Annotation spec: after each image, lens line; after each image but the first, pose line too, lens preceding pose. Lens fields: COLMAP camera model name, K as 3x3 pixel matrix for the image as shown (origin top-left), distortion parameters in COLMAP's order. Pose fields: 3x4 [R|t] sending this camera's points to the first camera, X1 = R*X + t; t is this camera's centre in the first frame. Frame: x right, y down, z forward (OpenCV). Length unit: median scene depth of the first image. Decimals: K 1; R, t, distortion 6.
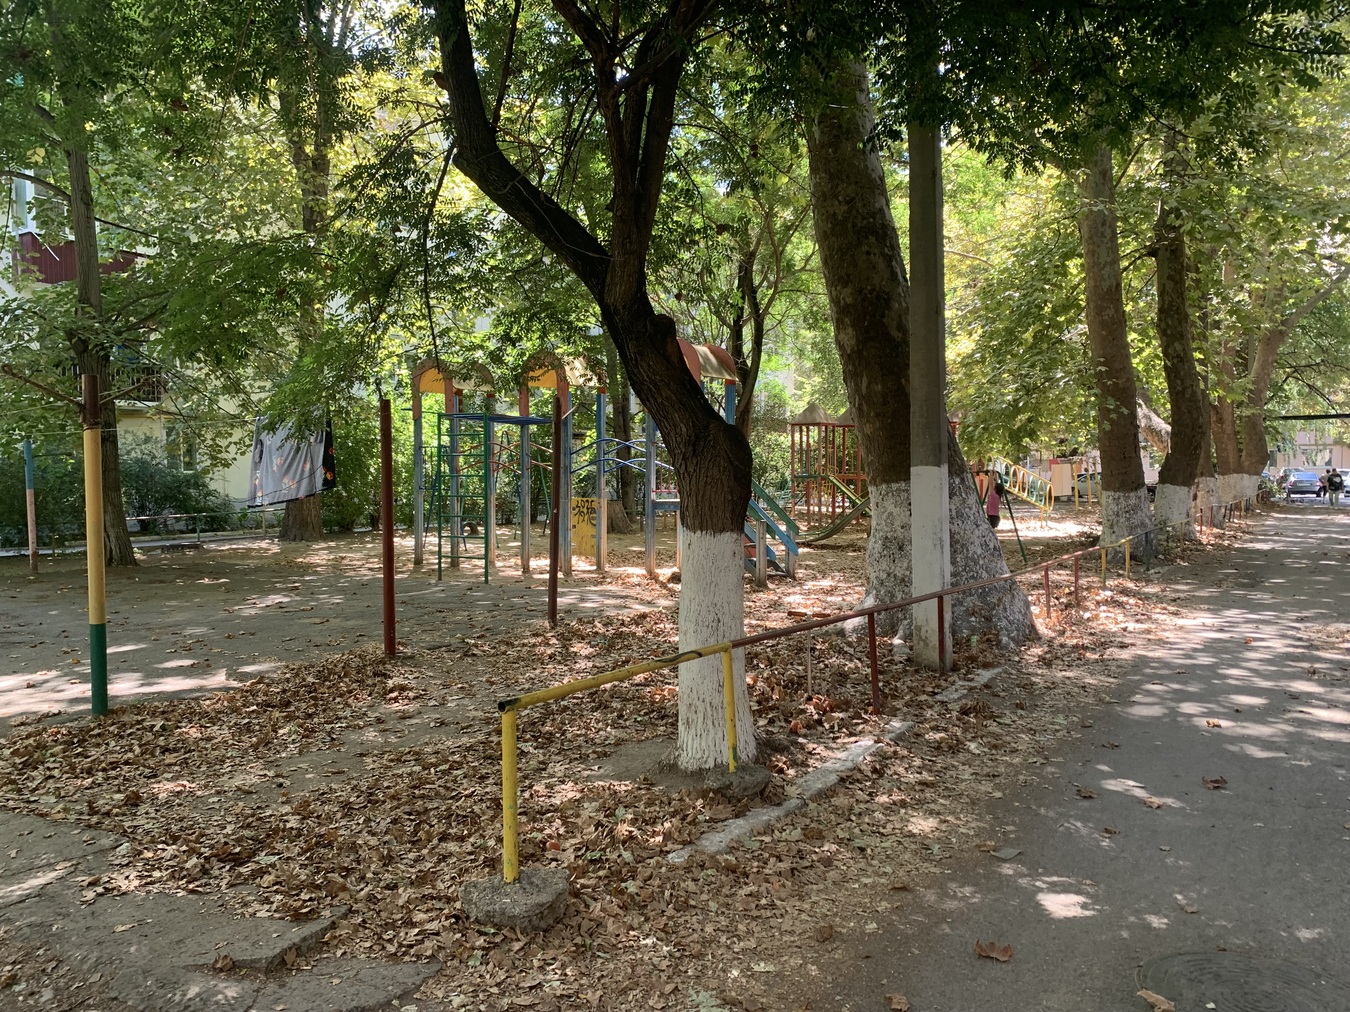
lens RADIAL K [[1027.5, 0, 676.6], [0, 1027.5, 520.3], [0, 0, 1]] dist [0.030098, -0.018411]
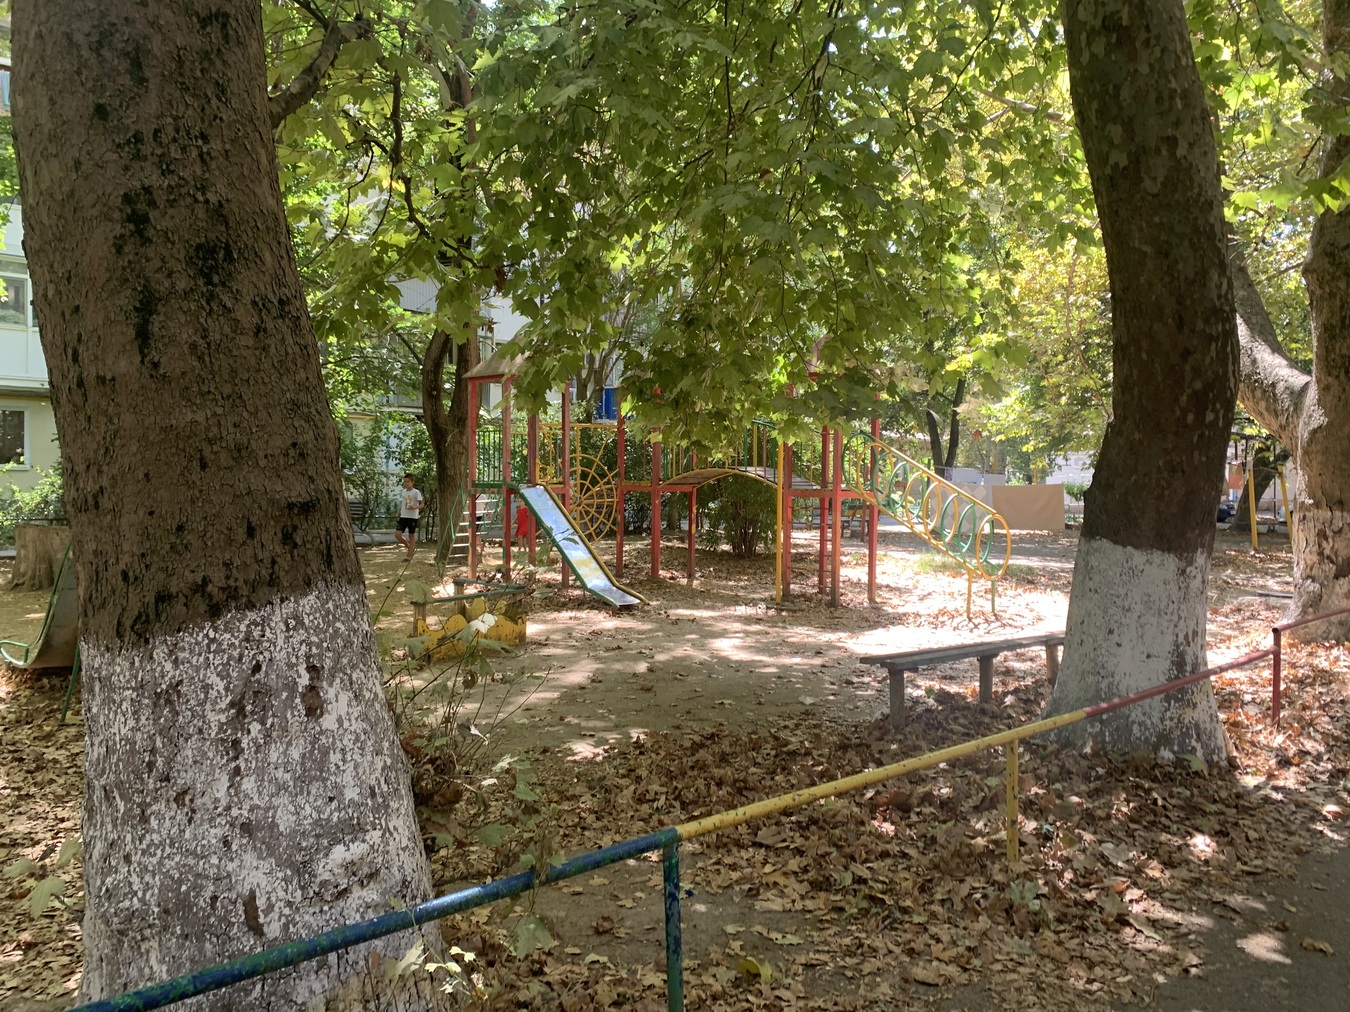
lens RADIAL K [[1044.1, 0, 675.5], [0, 1044.1, 494.3], [0, 0, 1]] dist [0.035829, -0.025144]
pose [[0.970044, 0.019458, -0.242148, 0.289617], [-0.026908, 0.999260, -0.027494, -0.024253], [0.241433, 0.033186, 0.969850, 0.475271]]
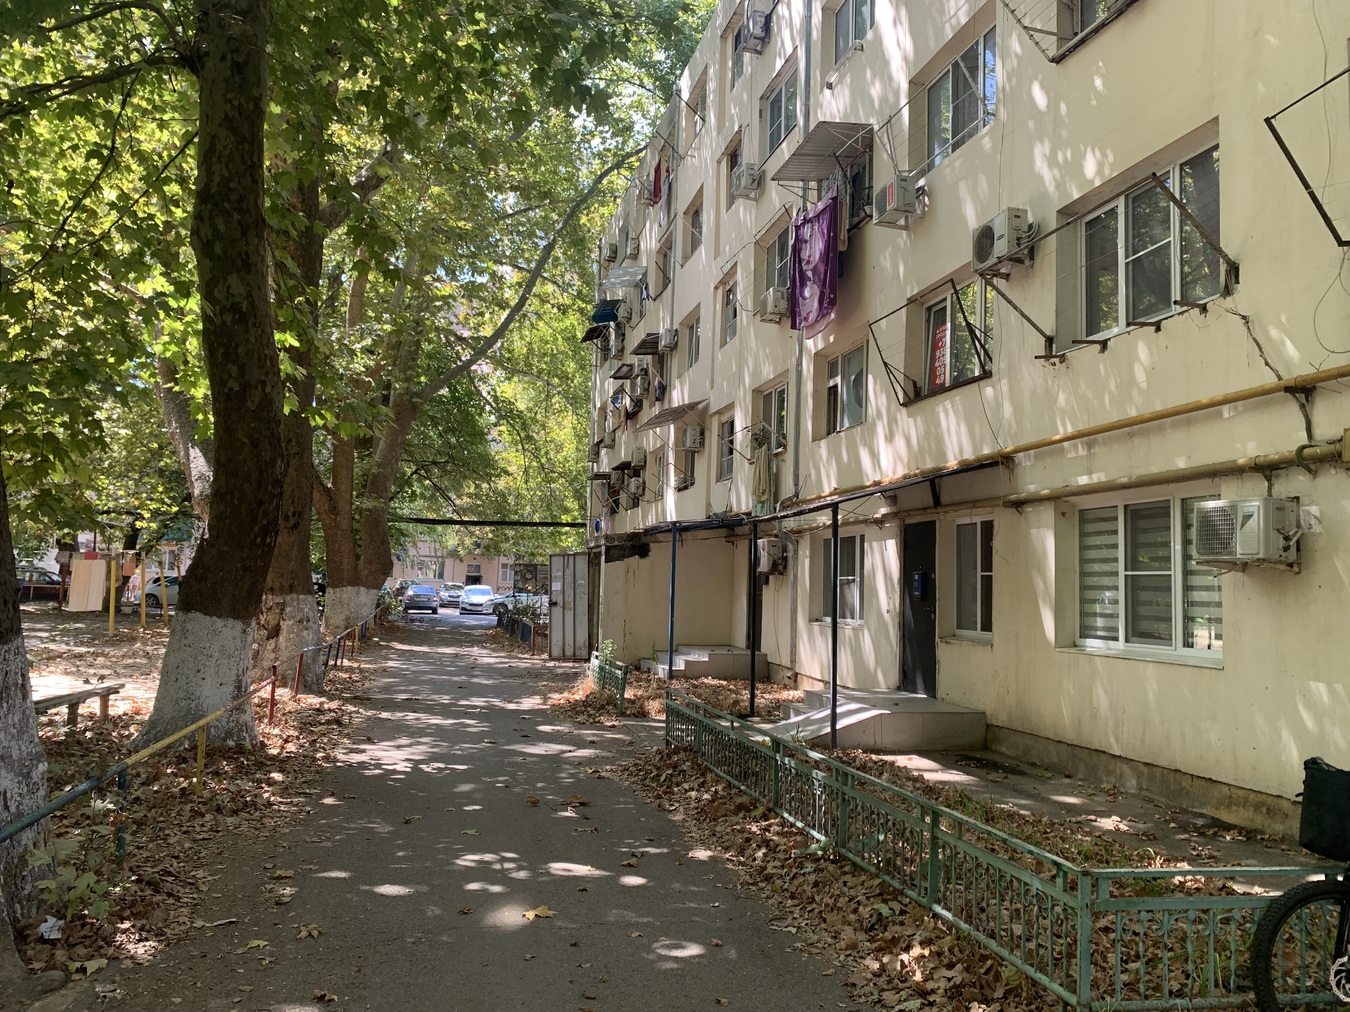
lens RADIAL K [[1044.1, 0, 675.5], [0, 1044.1, 494.3], [0, 0, 1]] dist [0.035829, -0.025144]
pose [[0.700663, 0.099429, 0.706530, 0.203968], [-0.011666, 0.991707, -0.127992, -0.020245], [-0.713397, 0.081437, 0.696012, 0.374814]]
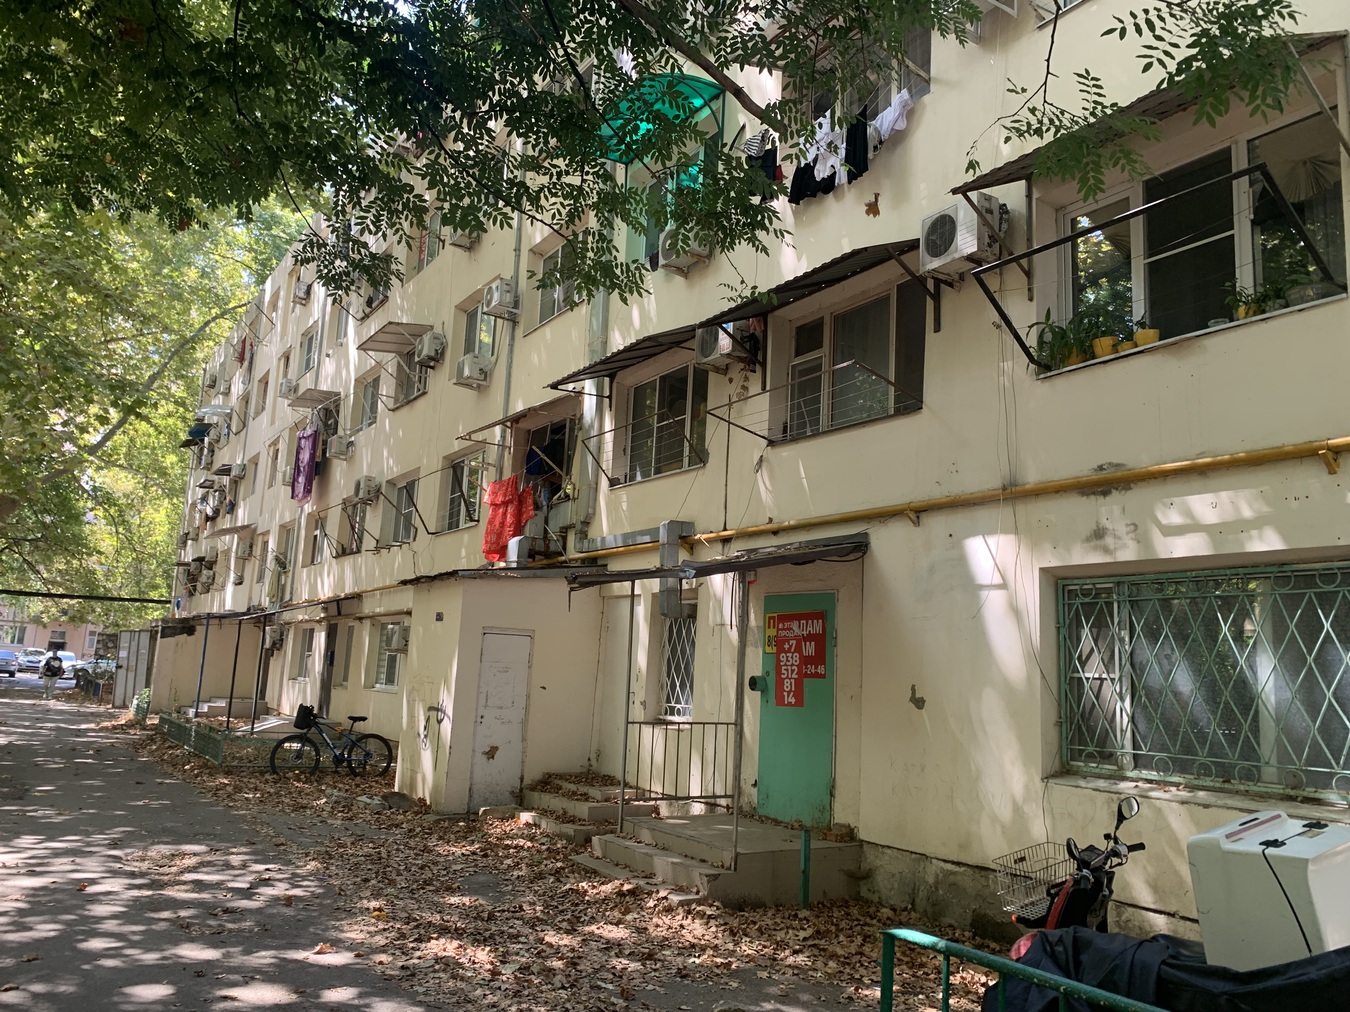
lens RADIAL K [[1018.4, 0, 676.3], [0, 1018.4, 494.9], [0, 0, 1]] dist [-0.002723, -0.007079]
pose [[0.410702, 0.197190, 0.890191, -0.000518], [-0.018808, 0.977958, -0.207955, -0.006120], [-0.911575, 0.068665, 0.405358, 0.075326]]
